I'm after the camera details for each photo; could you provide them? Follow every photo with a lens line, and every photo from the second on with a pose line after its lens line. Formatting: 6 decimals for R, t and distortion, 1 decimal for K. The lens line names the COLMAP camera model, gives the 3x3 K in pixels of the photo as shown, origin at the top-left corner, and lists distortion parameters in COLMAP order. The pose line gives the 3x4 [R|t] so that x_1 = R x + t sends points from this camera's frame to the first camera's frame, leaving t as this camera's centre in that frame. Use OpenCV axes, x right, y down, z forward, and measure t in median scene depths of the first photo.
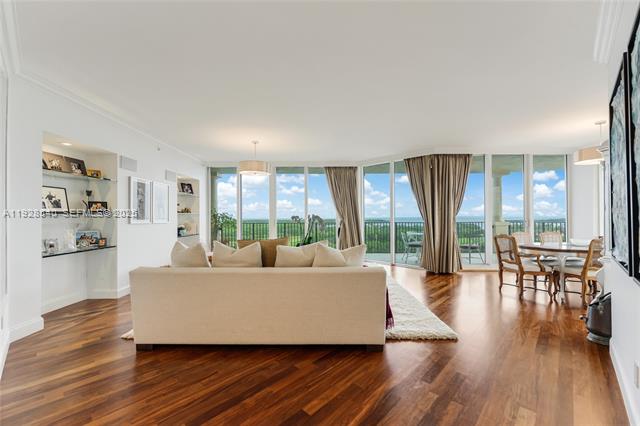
lens RADIAL K [[256.7, 0, 320.3], [0, 256.7, 215.1], [0, 0, 1]] dist [-0.000173, 0.000234]
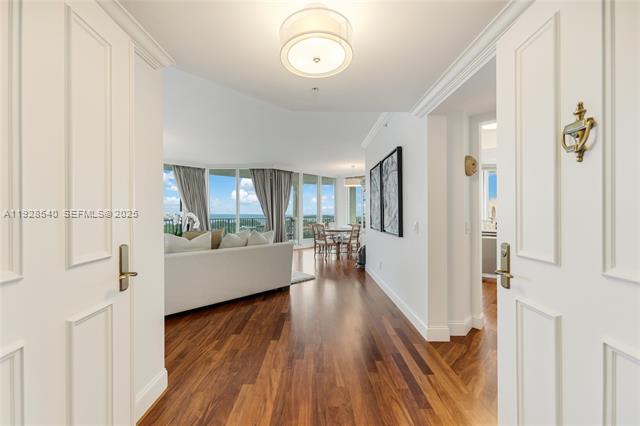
lens RADIAL K [[256.7, 0, 319.6], [0, 256.7, 213.5], [0, 0, 1]] dist [-0.000173, 0.000234]
pose [[0.706930, 0.002998, 0.707277, -0.431547], [-0.000876, 0.999994, -0.003362, 0.011524], [-0.707283, 0.001757, 0.706929, -0.190467]]
